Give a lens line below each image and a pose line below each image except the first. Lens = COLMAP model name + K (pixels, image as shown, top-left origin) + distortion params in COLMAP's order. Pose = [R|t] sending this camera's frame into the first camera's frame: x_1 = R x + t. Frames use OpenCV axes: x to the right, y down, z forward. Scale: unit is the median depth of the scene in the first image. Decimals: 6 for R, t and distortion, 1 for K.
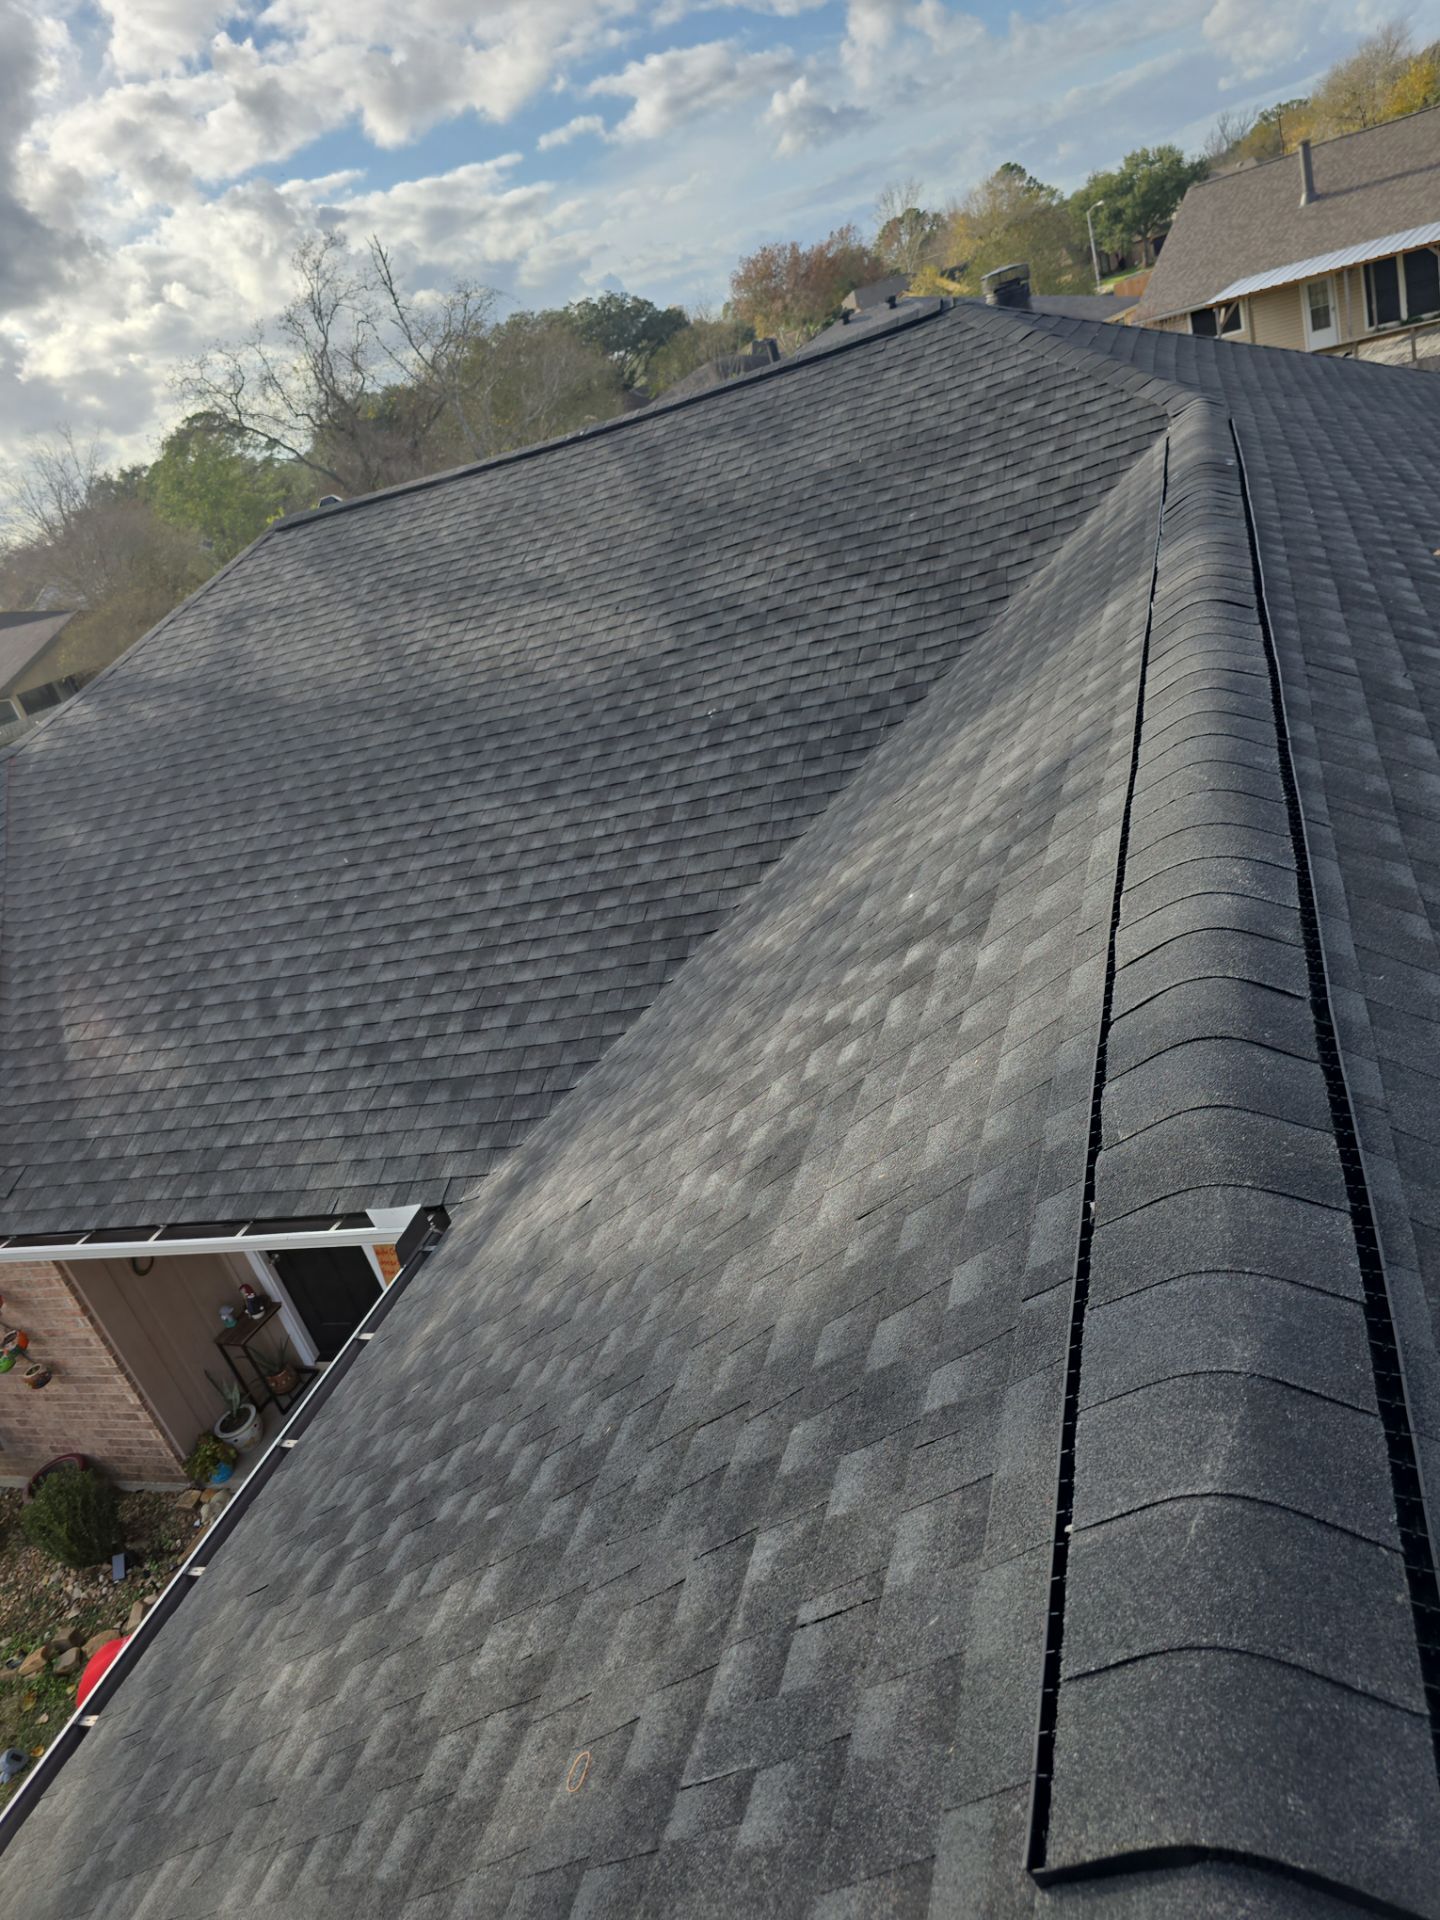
lens RADIAL K [[1311.7, 0, 686.2], [0, 1311.7, 975.5], [0, 0, 1]] dist [0.062816, -0.060397]
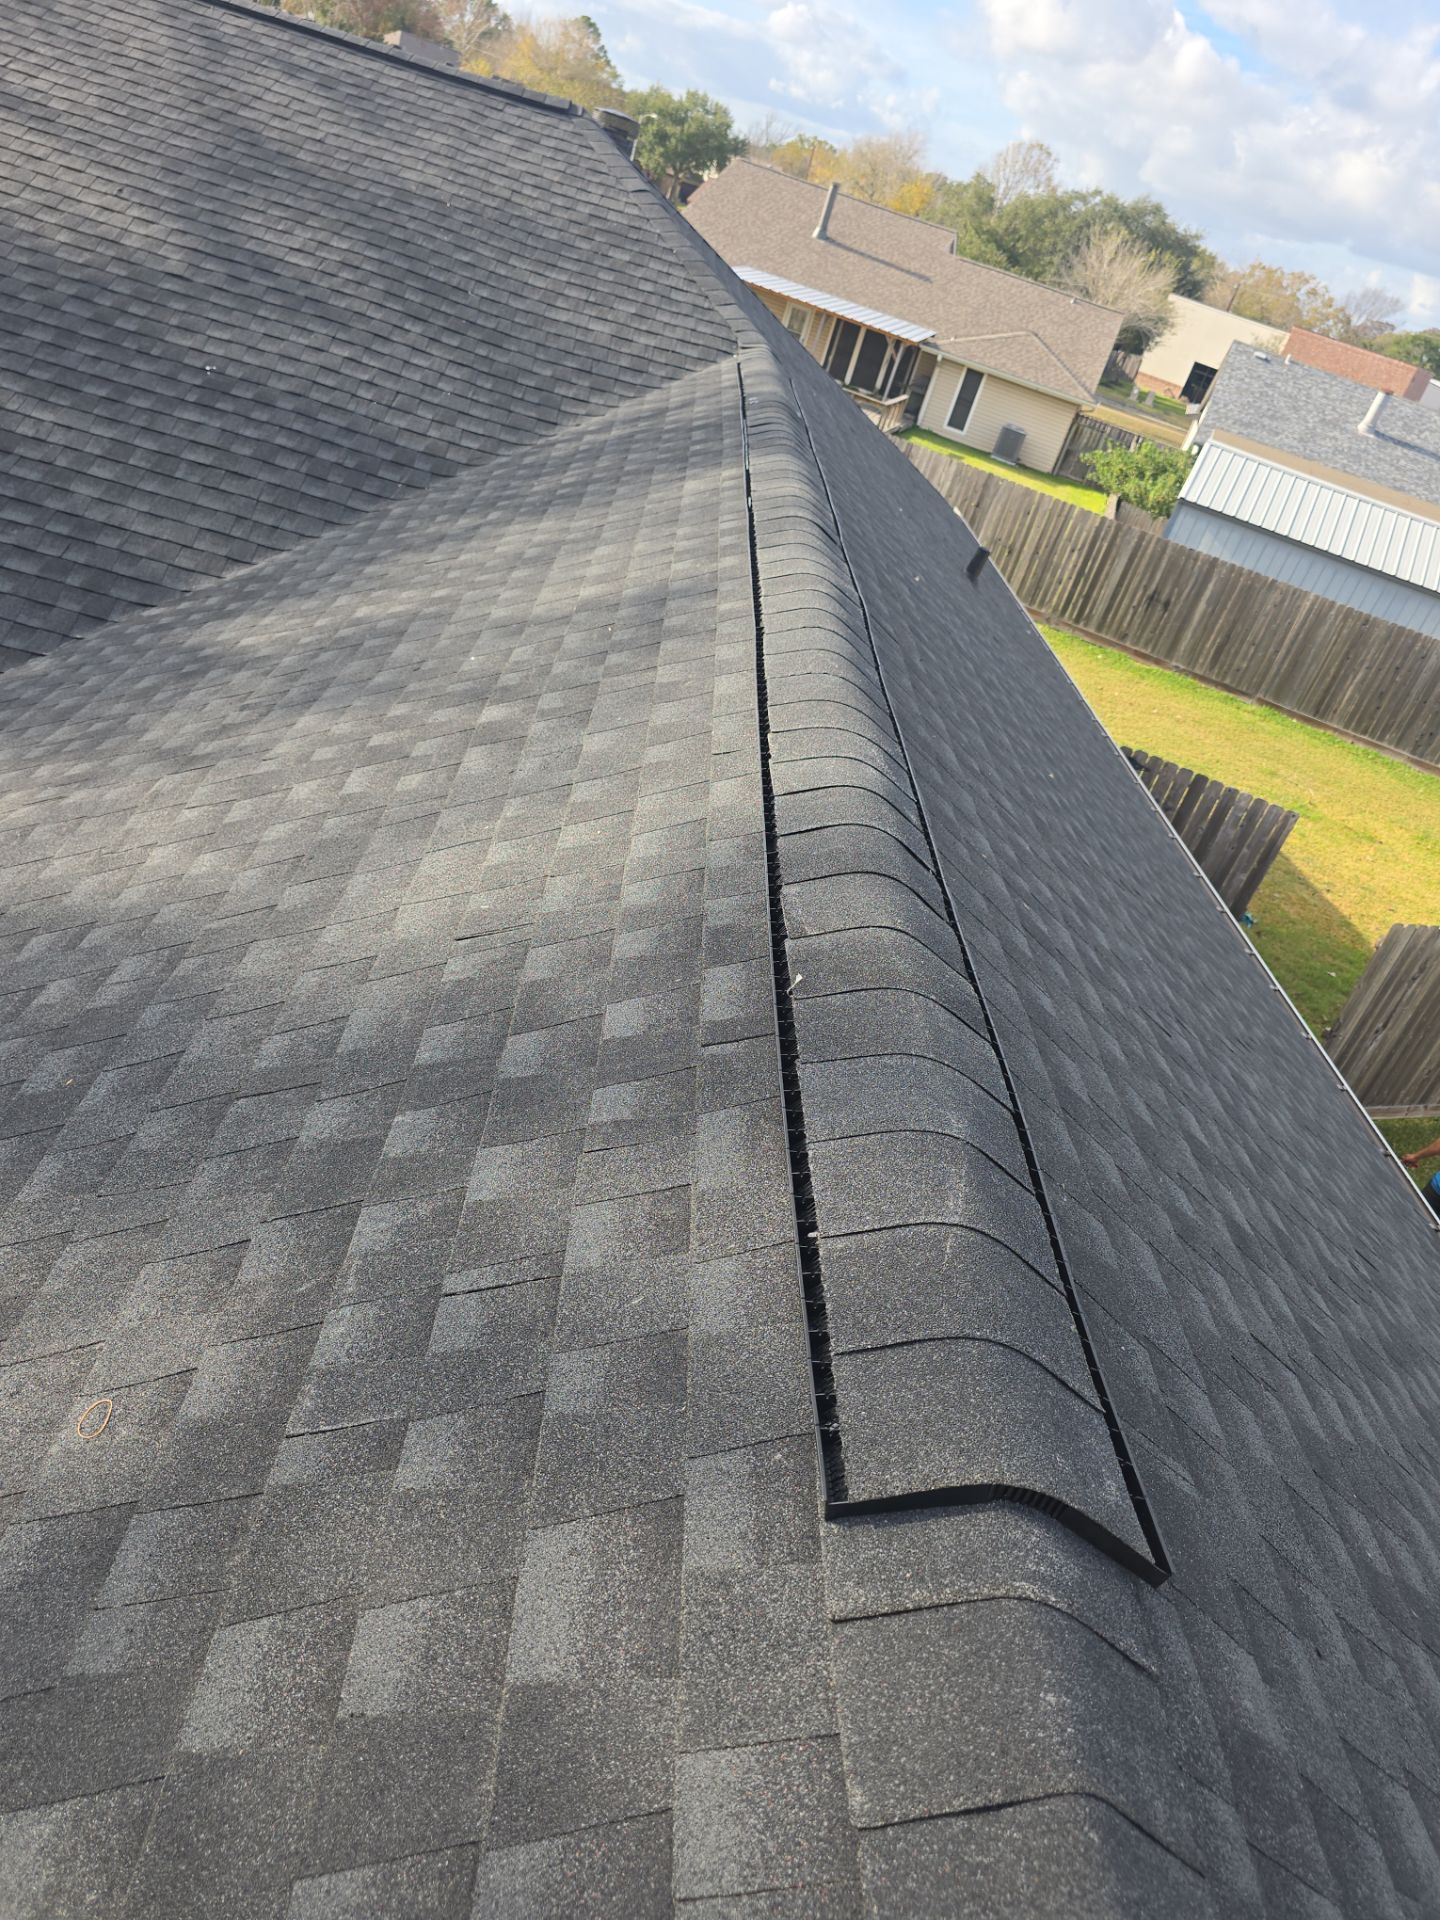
lens RADIAL K [[1286.2, 0, 720.0], [0, 1286.2, 960.0], [0, 0, 1]] dist [0.057163, -0.057683]
pose [[0.787929, 0.297185, 0.539305, -0.276664], [-0.358762, 0.933377, 0.009815, 0.151128], [-0.500458, -0.201215, 0.842053, 0.131704]]
